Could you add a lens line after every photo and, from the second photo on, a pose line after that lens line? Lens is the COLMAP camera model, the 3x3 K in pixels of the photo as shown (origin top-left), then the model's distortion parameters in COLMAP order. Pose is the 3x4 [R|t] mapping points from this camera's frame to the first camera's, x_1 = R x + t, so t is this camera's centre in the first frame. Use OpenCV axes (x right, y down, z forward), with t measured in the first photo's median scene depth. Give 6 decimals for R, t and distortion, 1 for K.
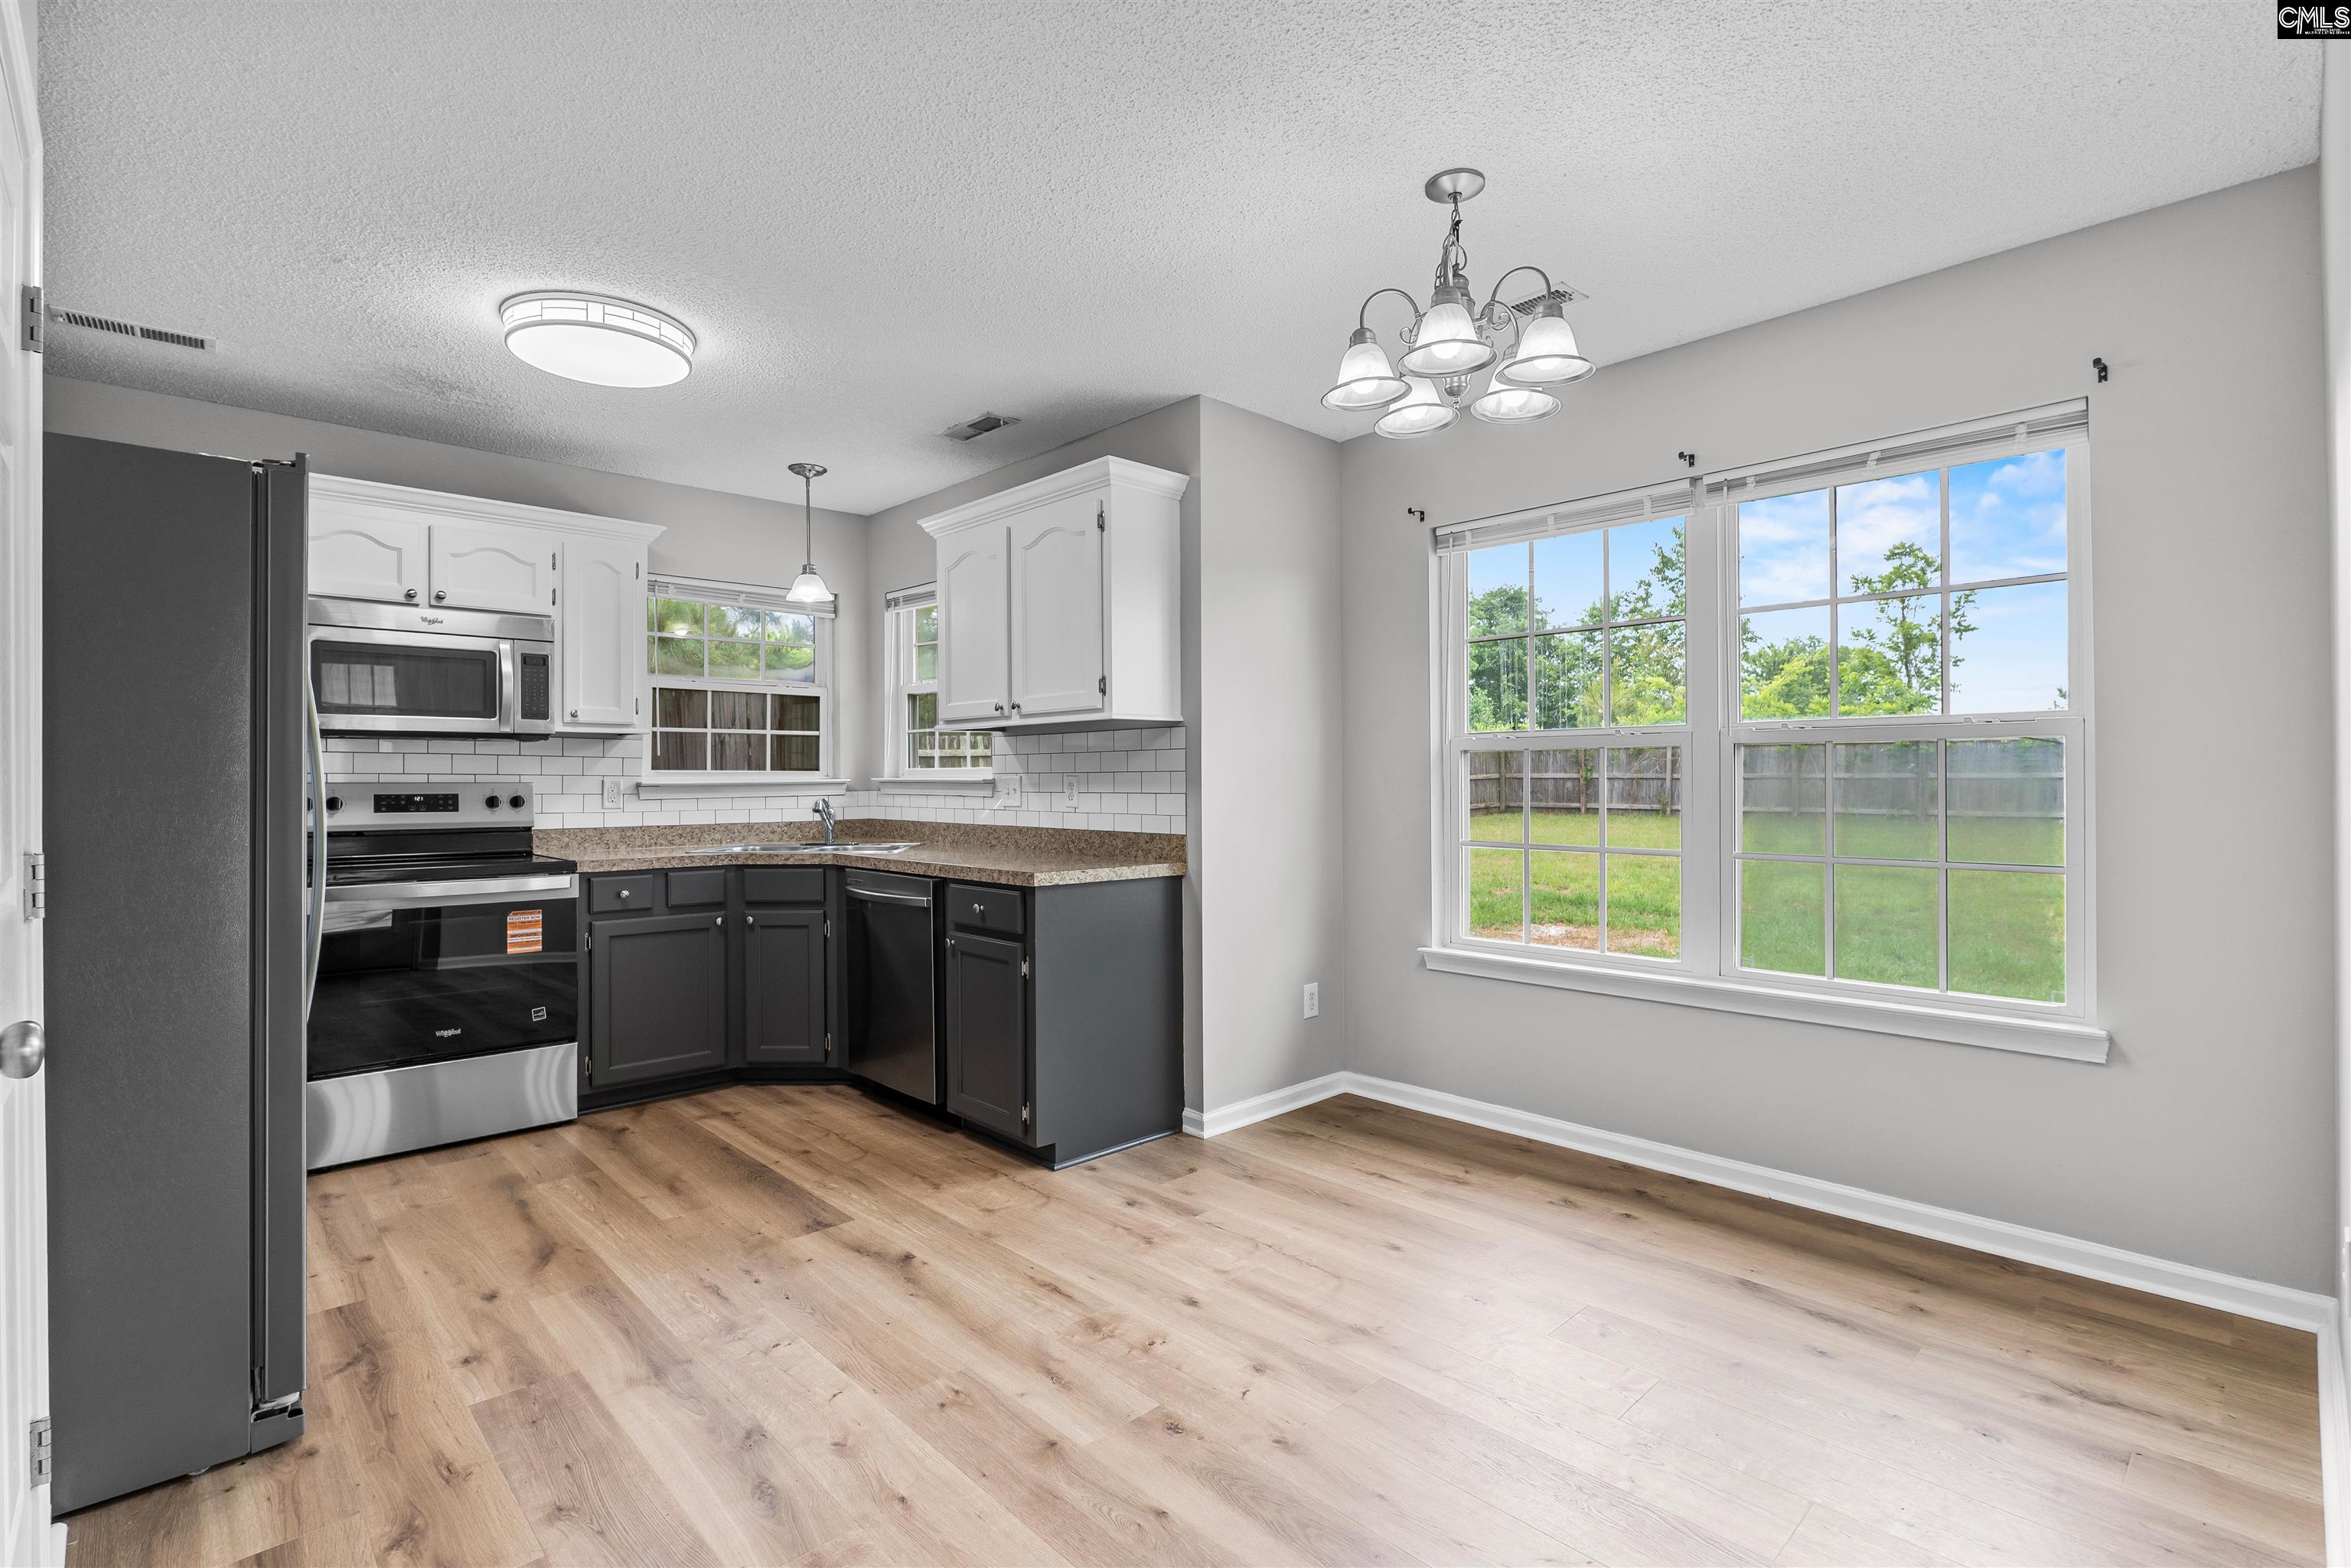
lens RADIAL K [[1072.5, 0, 1167.7], [0, 1072.5, 774.5], [0, 0, 1]] dist [-0.017859, 0.002149]
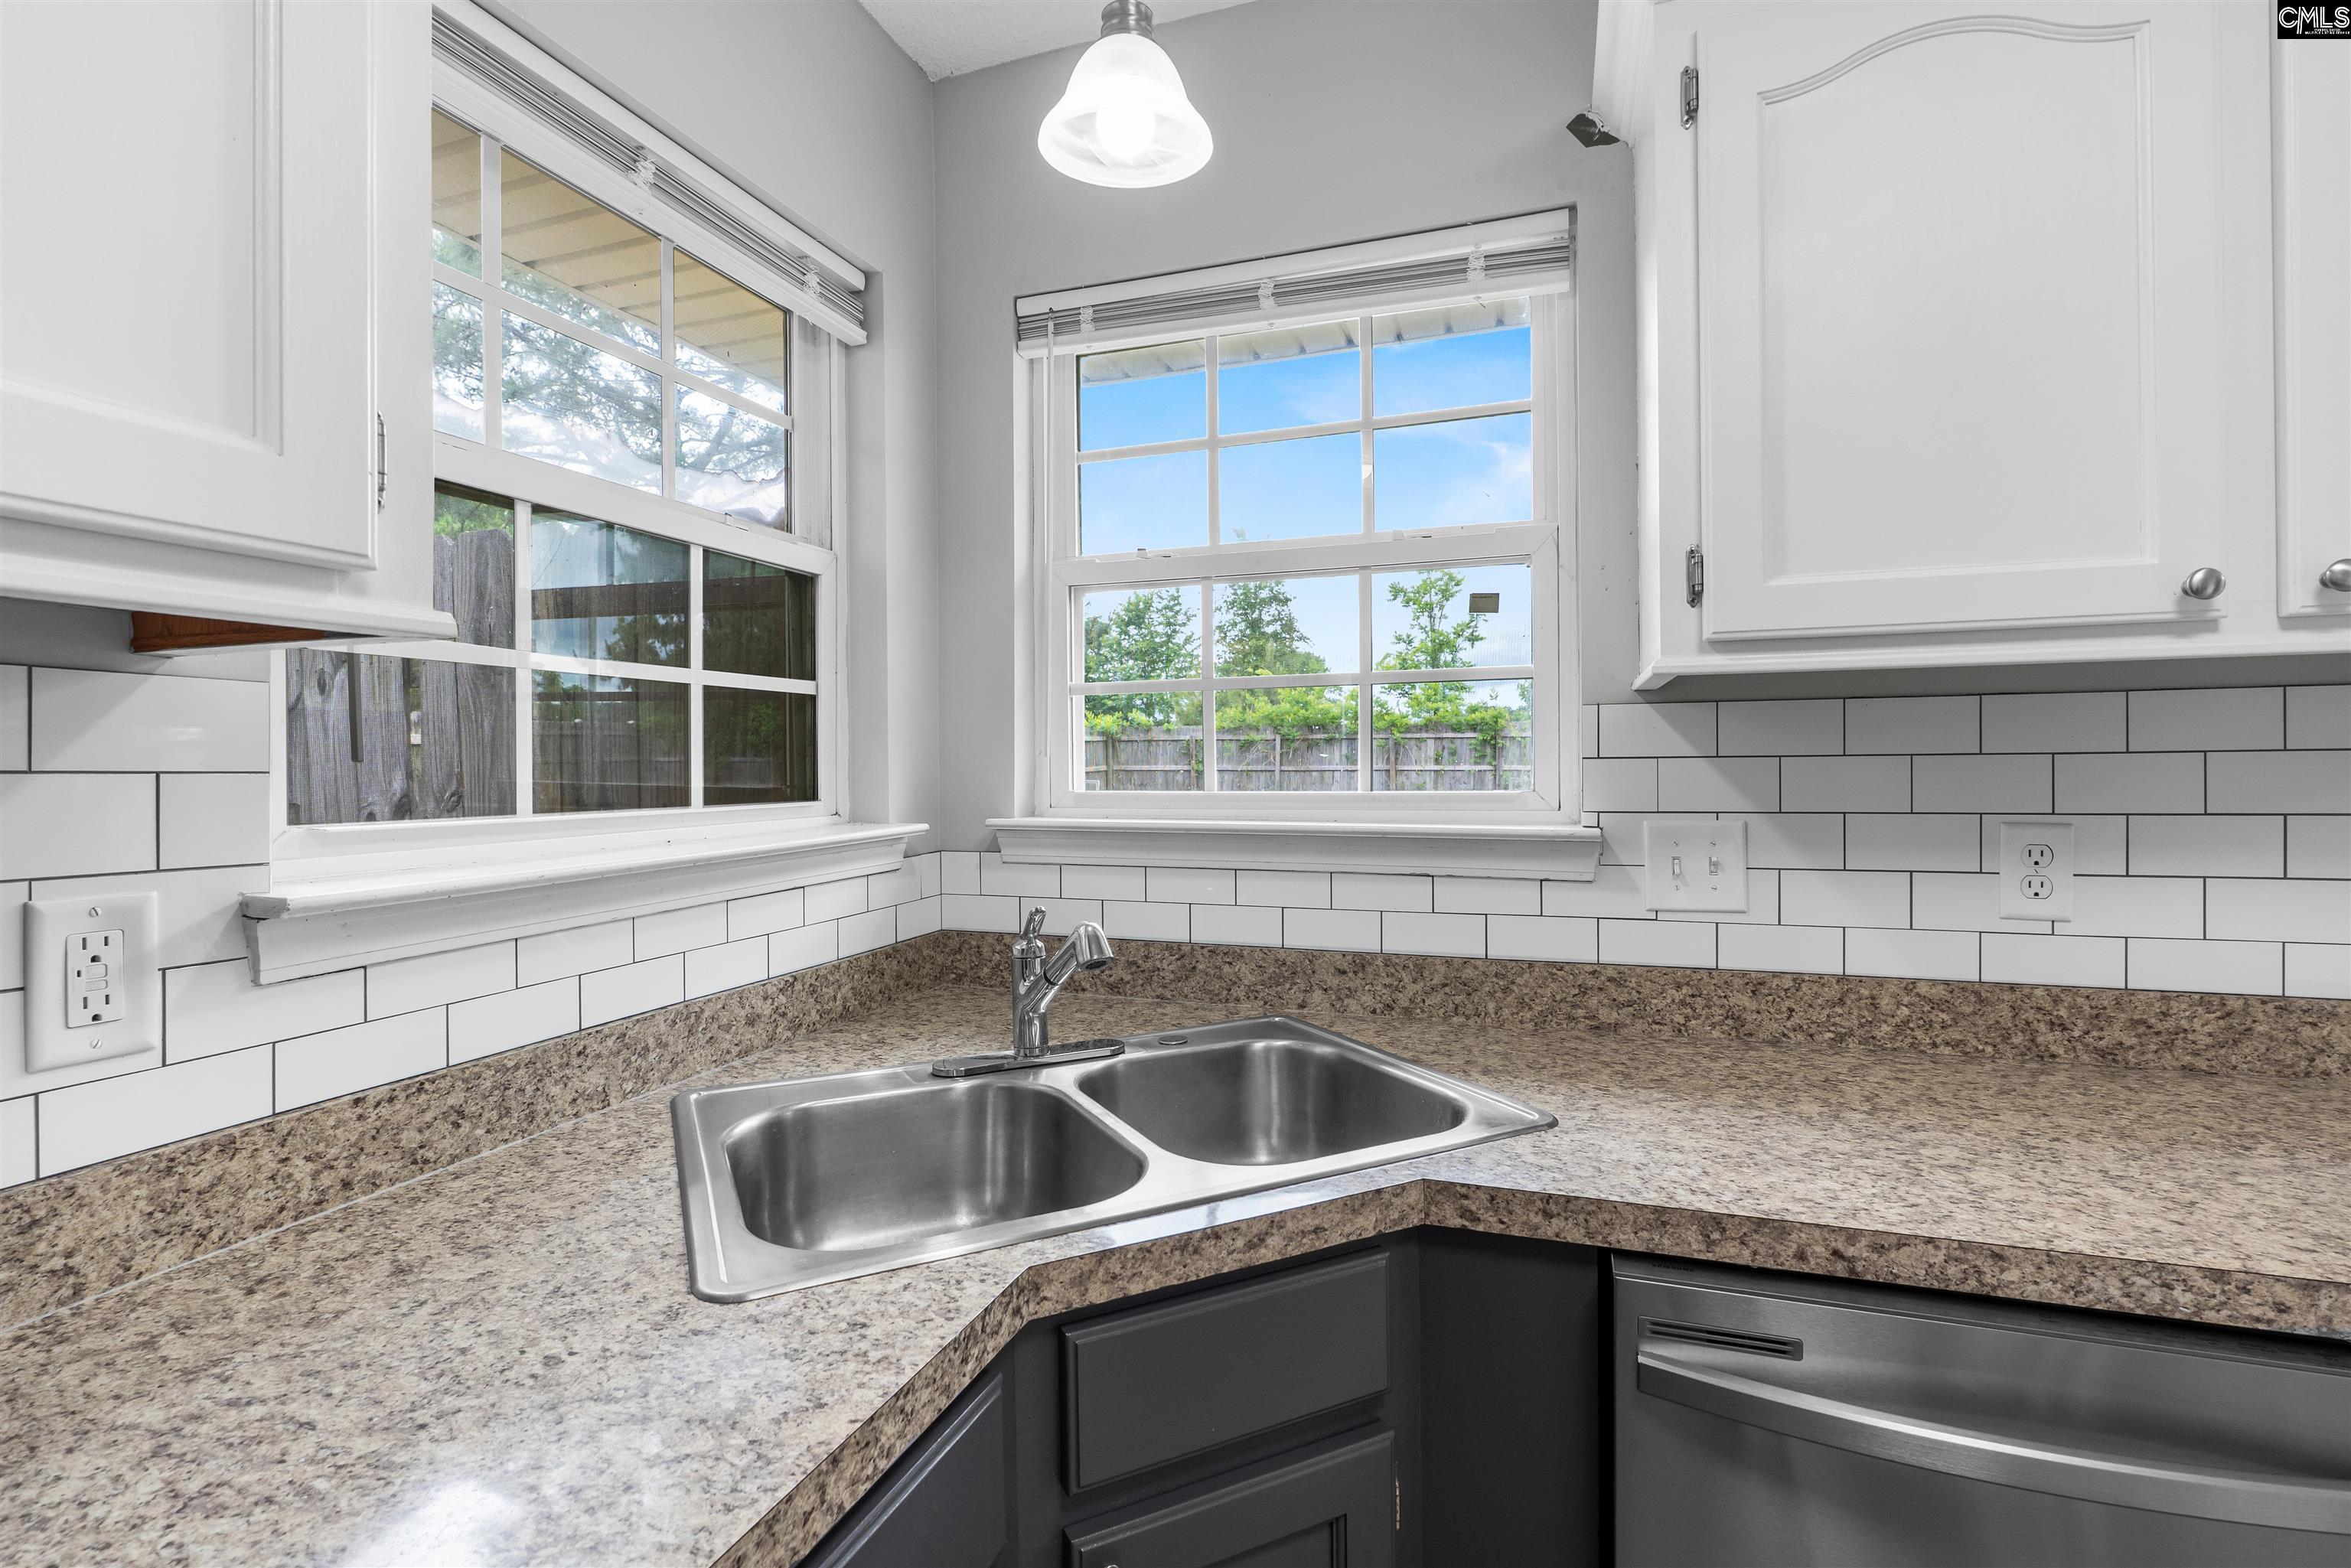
lens RADIAL K [[1072.5, 0, 1172.3], [0, 1072.5, 780.8], [0, 0, 1]] dist [-0.017859, 0.002149]
pose [[0.889093, -0.008585, 0.457646, -0.448269], [0.001289, 0.999867, 0.016253, -0.017482], [-0.457724, -0.013861, 0.888986, 0.776408]]
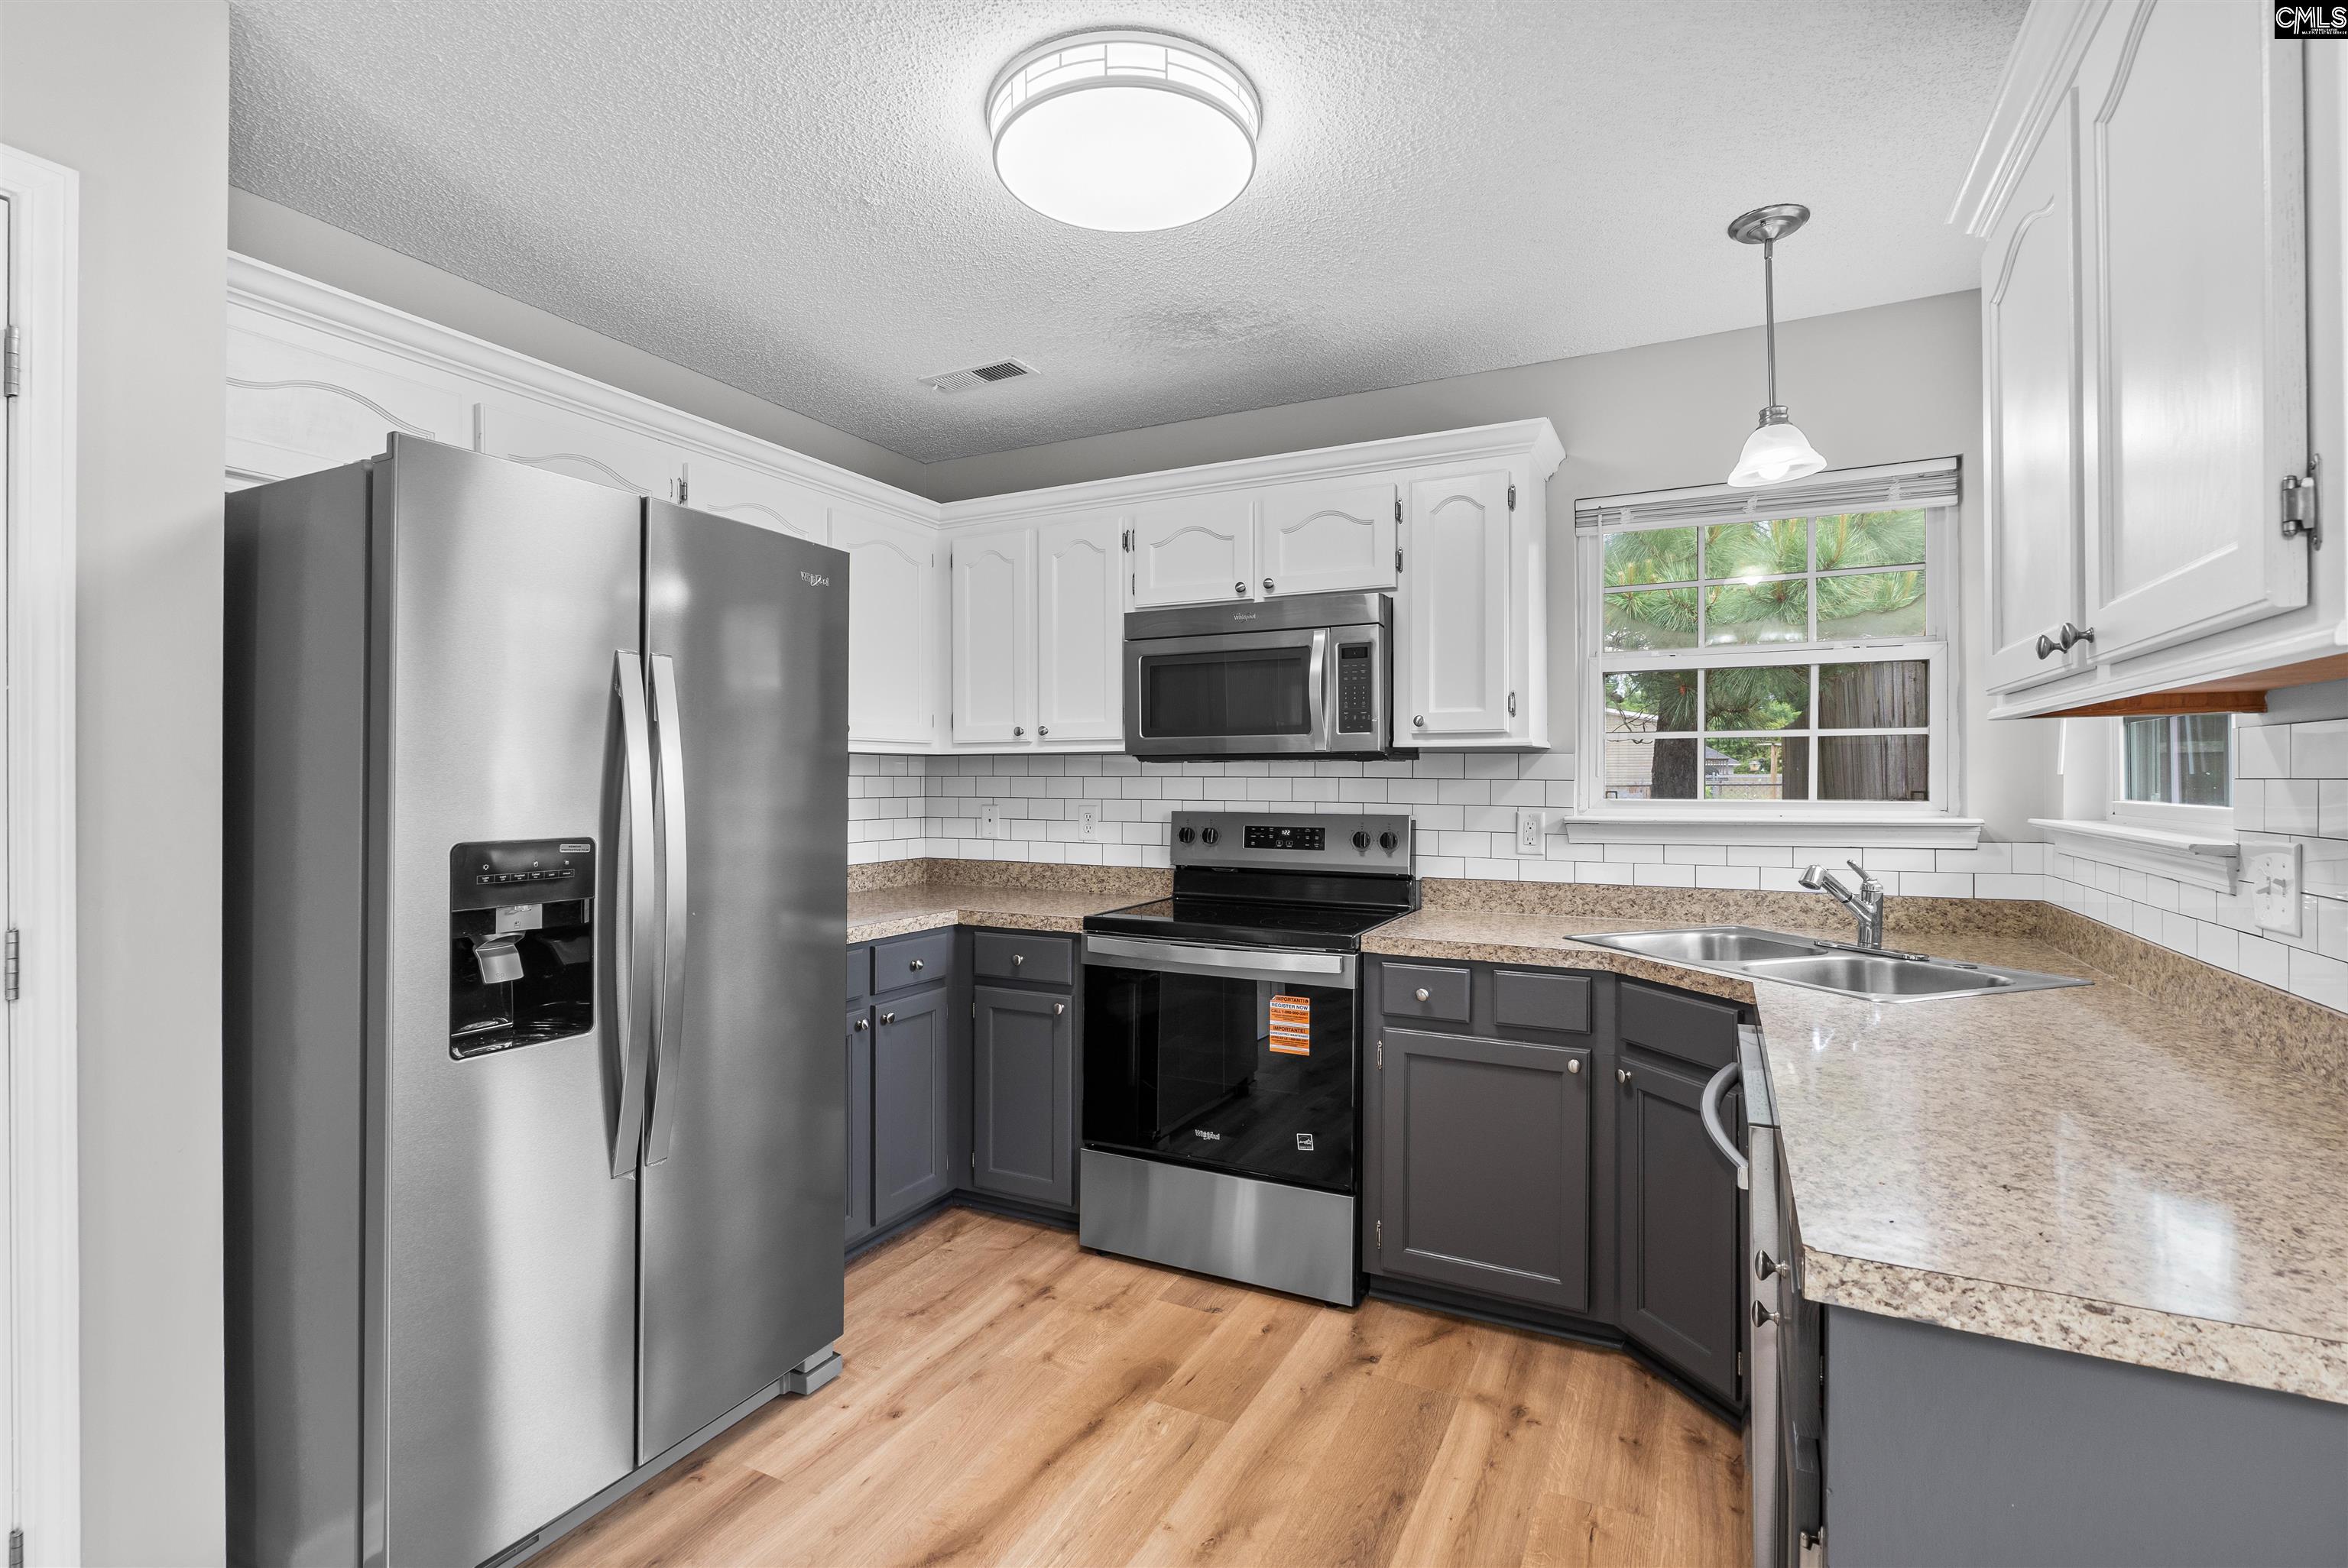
lens RADIAL K [[1071.0, 0, 1158.3], [0, 1071.0, 783.1], [0, 0, 1]] dist [-0.017859, 0.002149]
pose [[0.335110, 0.005071, -0.942165, 0.047517], [0.001007, 0.999983, 0.005740, -0.018650], [0.942178, -0.002872, 0.335099, 0.553959]]
